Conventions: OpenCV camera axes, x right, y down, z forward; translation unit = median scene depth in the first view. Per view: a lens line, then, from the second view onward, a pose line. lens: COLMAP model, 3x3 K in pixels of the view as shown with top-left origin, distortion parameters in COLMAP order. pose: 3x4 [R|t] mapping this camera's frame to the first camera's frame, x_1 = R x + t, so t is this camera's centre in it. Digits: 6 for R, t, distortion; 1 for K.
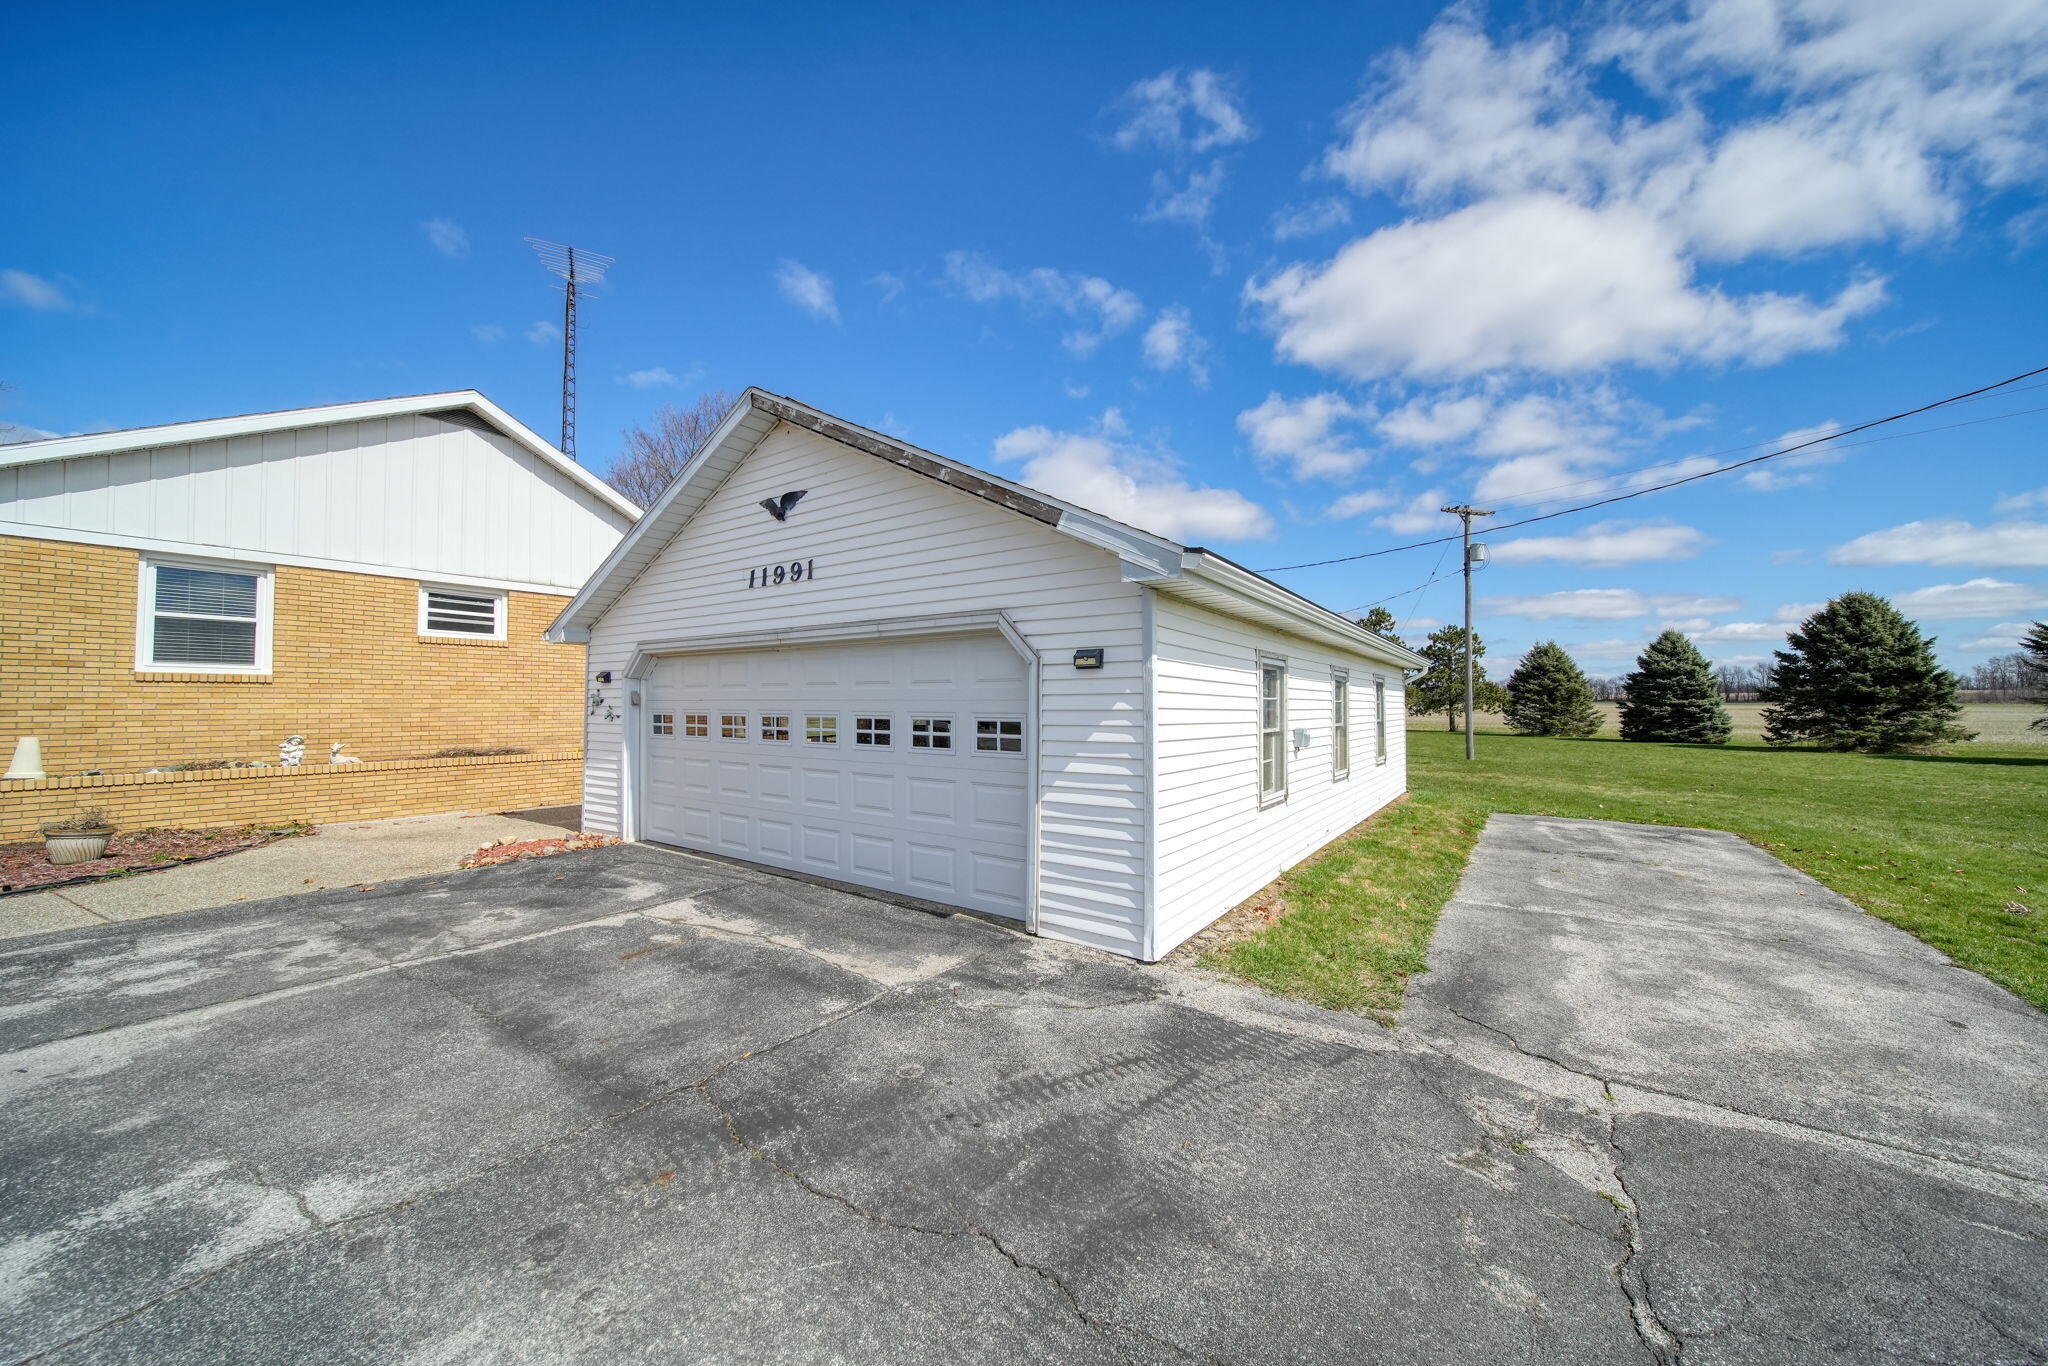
lens RADIAL K [[727.9, 0, 1023.4], [0, 727.9, 687.5], [0, 0, 1]] dist [0.000264, -0.000897]
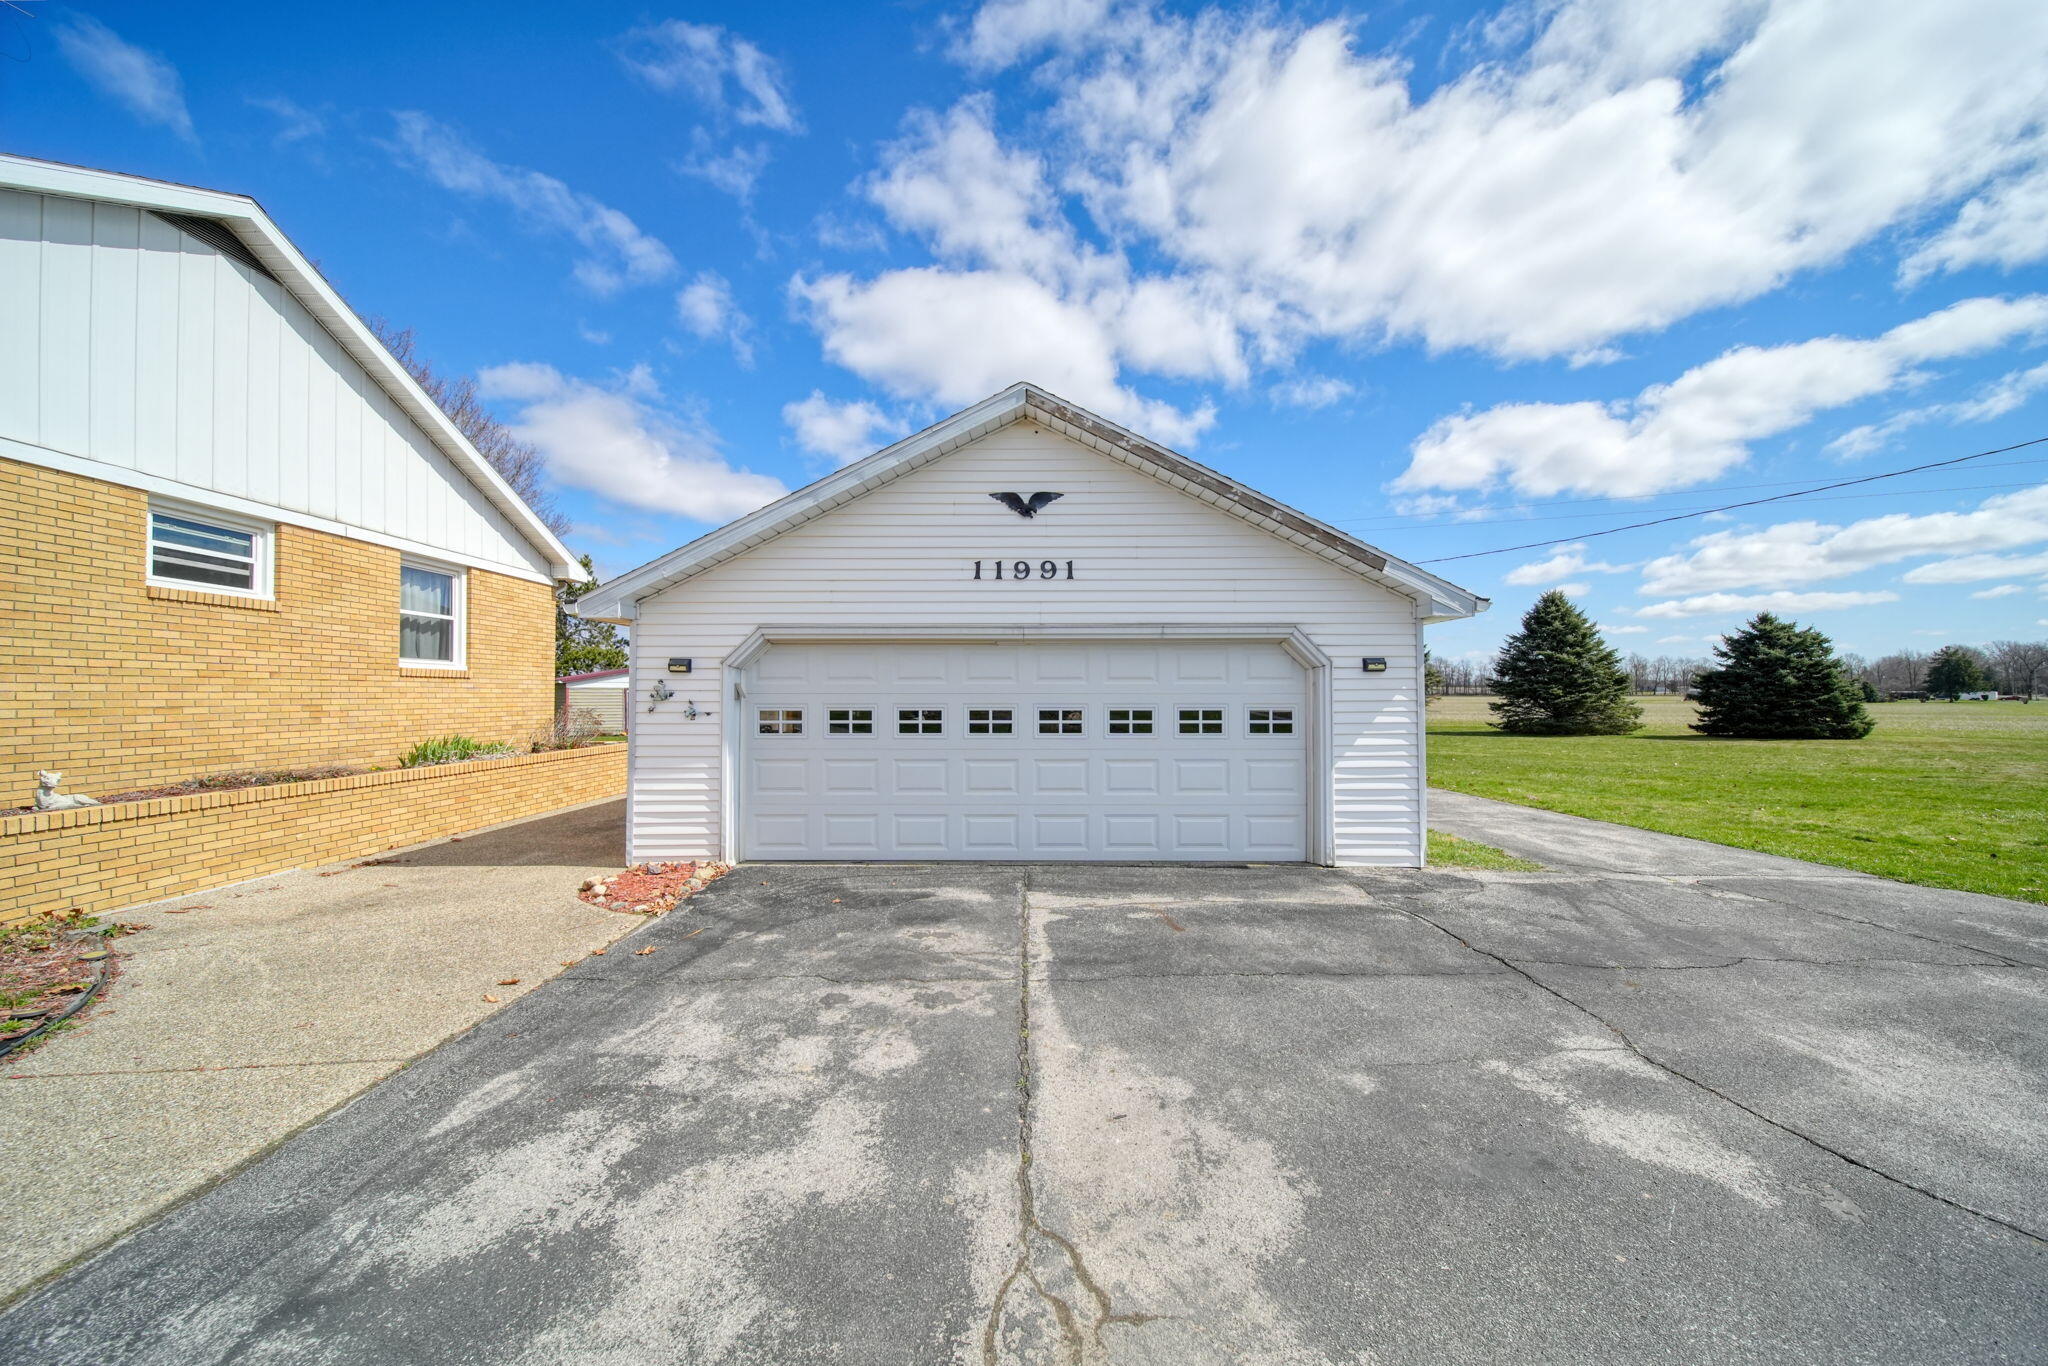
lens RADIAL K [[727.9, 0, 1028.9], [0, 727.9, 680.9], [0, 0, 1]] dist [0.000264, -0.000897]
pose [[0.819824, 0.009529, 0.572536, -0.735472], [-0.009210, 0.999952, -0.003455, 0.002360], [-0.572541, -0.002440, 0.819872, 0.127639]]
